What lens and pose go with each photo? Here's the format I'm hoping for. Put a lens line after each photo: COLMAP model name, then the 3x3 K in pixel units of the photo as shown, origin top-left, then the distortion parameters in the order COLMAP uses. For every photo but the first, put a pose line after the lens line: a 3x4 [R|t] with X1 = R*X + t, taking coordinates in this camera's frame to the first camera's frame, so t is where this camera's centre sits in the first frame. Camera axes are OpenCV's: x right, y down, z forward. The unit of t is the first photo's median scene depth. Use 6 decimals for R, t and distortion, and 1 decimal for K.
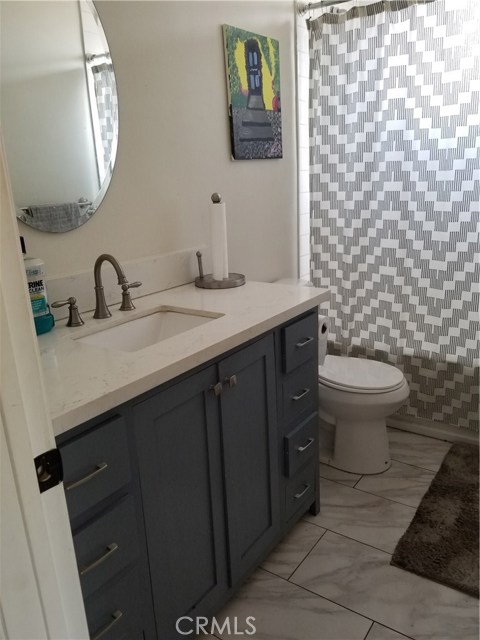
lens RADIAL K [[504.6, 0, 240.4], [0, 504.6, 319.8], [0, 0, 1]] dist [0.070862, -0.095868]
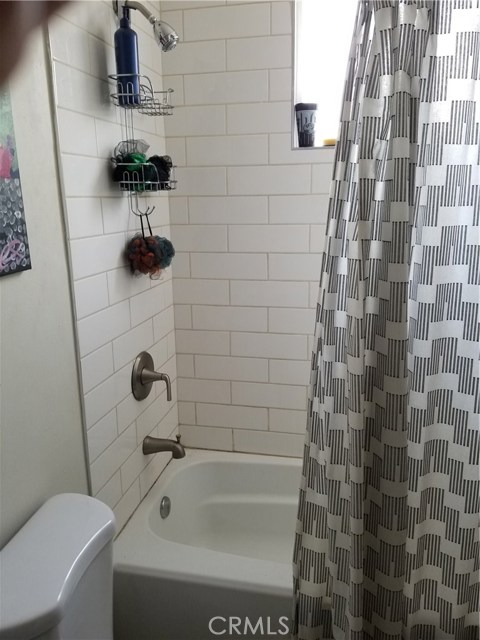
lens RADIAL K [[504.6, 0, 240.2], [0, 504.6, 319.0], [0, 0, 1]] dist [0.070862, -0.095868]
pose [[0.923180, -0.044386, 0.381797, 0.081097], [0.069760, 0.996162, -0.052869, -0.236564], [-0.377985, 0.075441, 0.922733, 0.491853]]
